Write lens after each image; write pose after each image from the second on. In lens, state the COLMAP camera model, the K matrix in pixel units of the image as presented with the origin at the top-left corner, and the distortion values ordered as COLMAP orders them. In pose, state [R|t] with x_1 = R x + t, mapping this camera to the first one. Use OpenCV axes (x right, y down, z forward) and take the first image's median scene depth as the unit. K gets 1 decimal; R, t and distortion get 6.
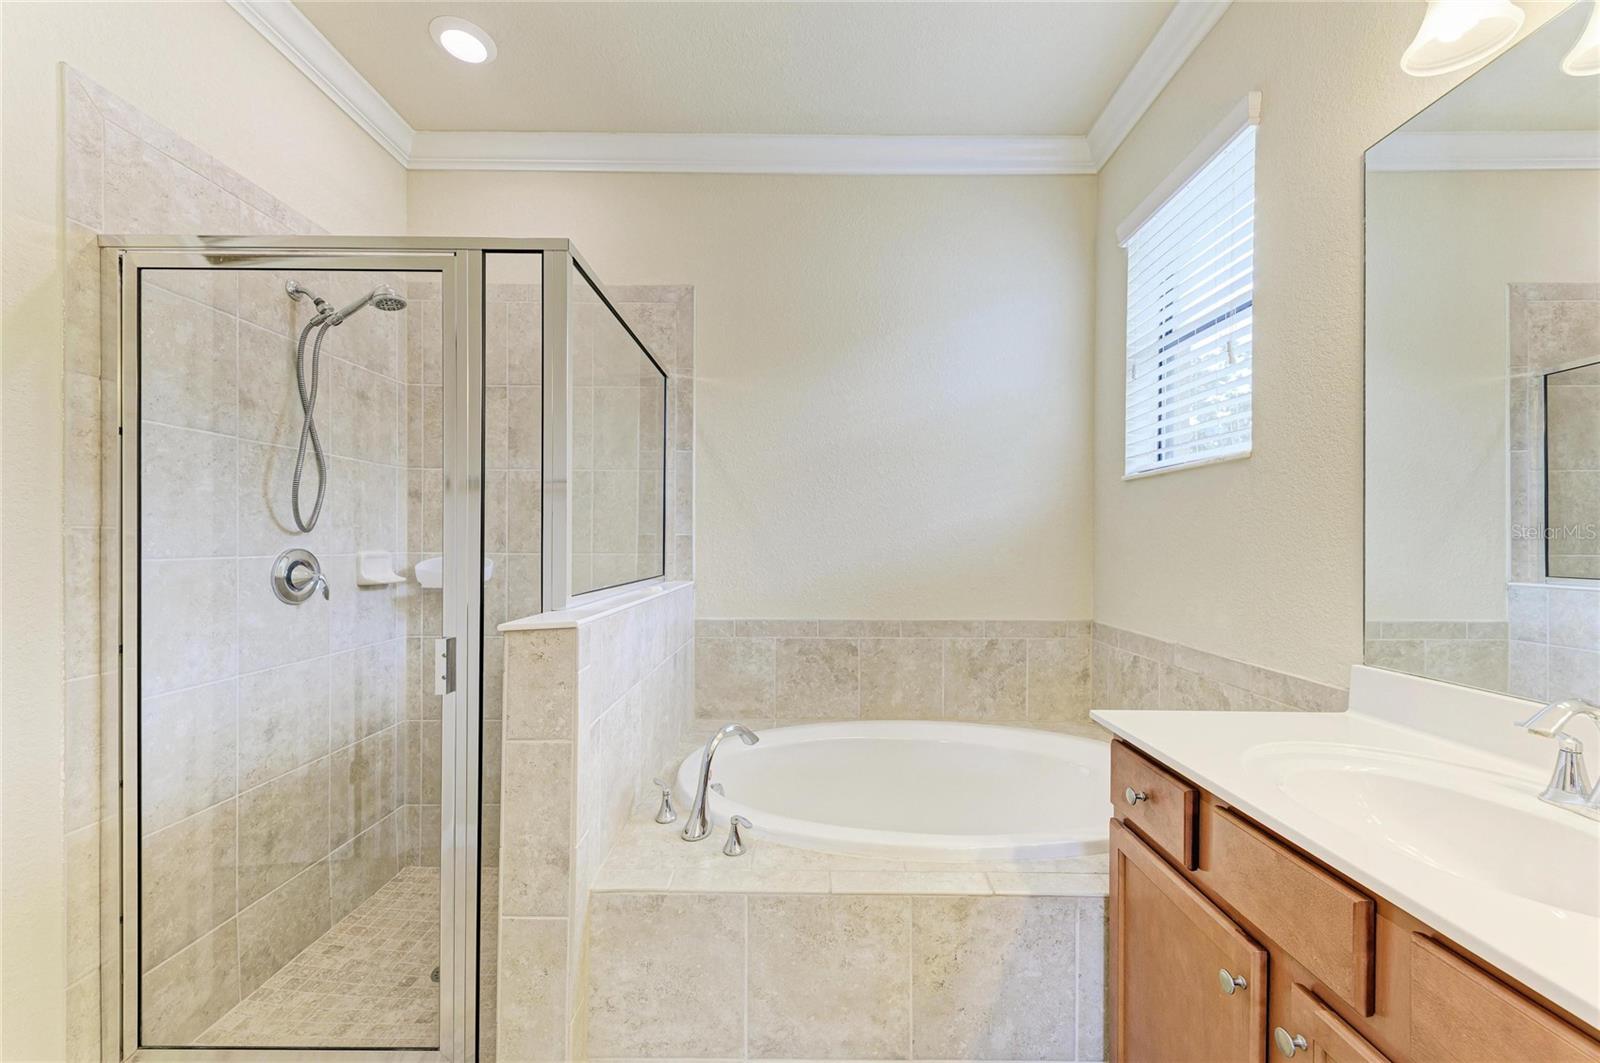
lens RADIAL K [[638.0, 0, 804.7], [0, 638.0, 538.8], [0, 0, 1]] dist [0.000559, -0.000010]
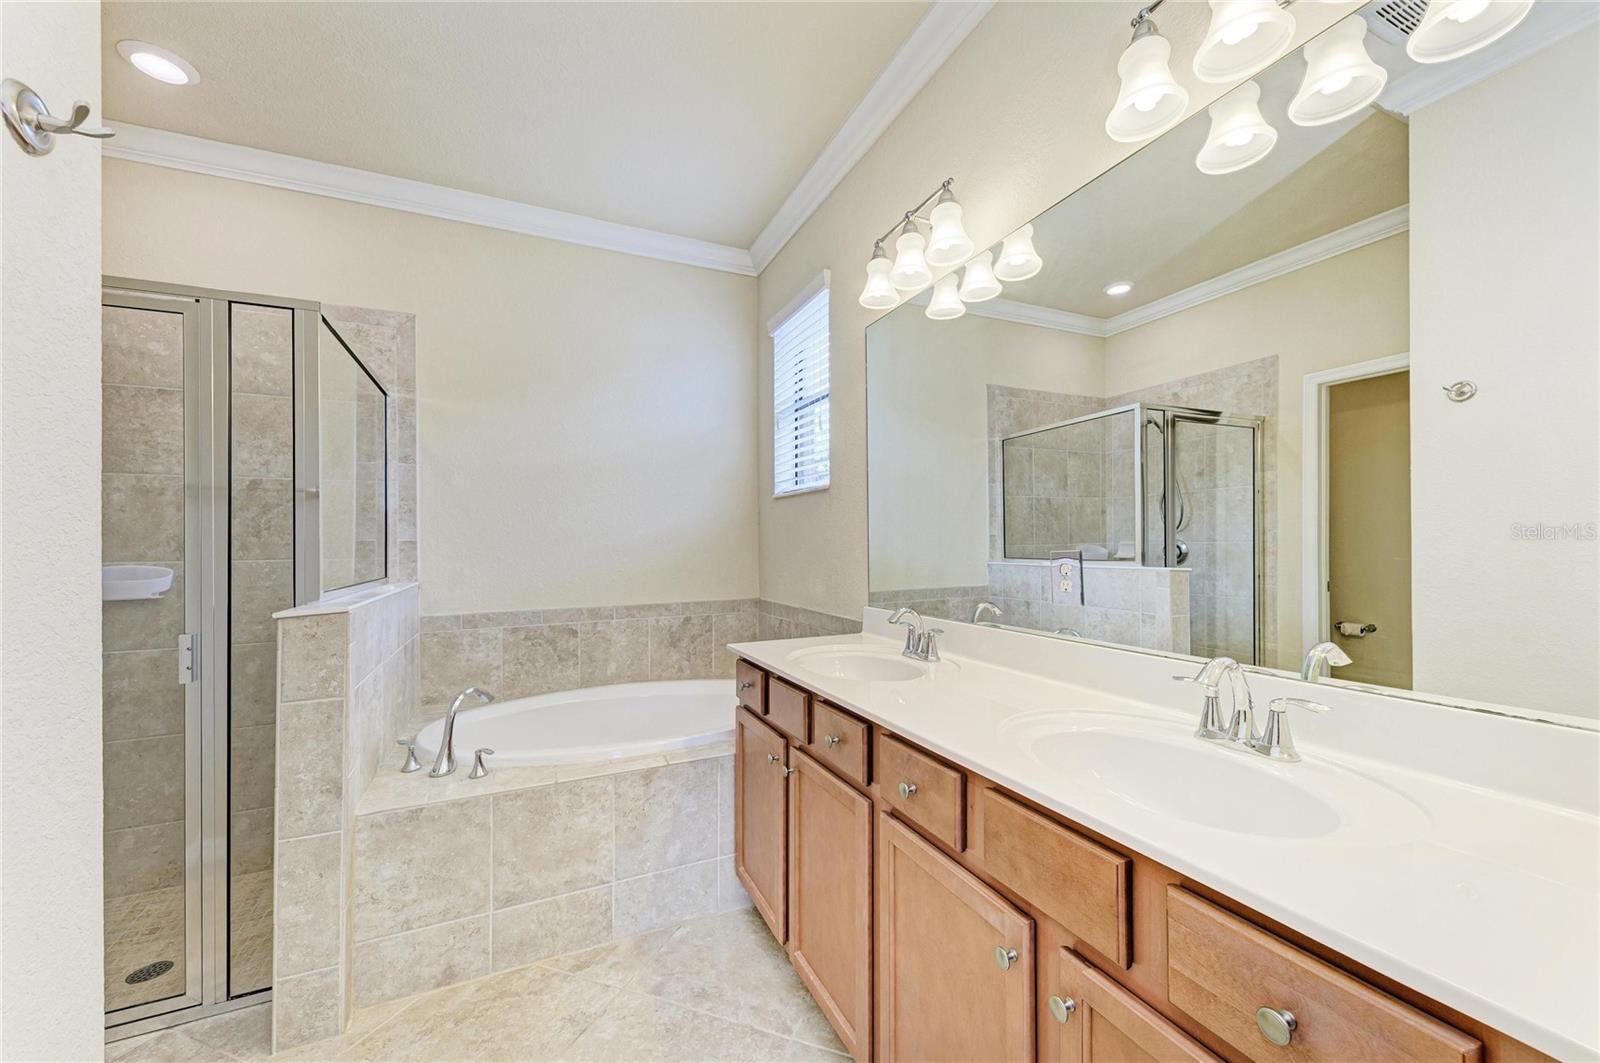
lens RADIAL K [[617.3, 0, 810.1], [0, 617.3, 532.5], [0, 0, 1]] dist [0.017058, 0.000021]
pose [[0.905545, -0.008354, 0.424167, -0.021710], [0.013412, 0.999870, -0.008941, -0.001060], [-0.424037, 0.013786, 0.905540, -0.373929]]
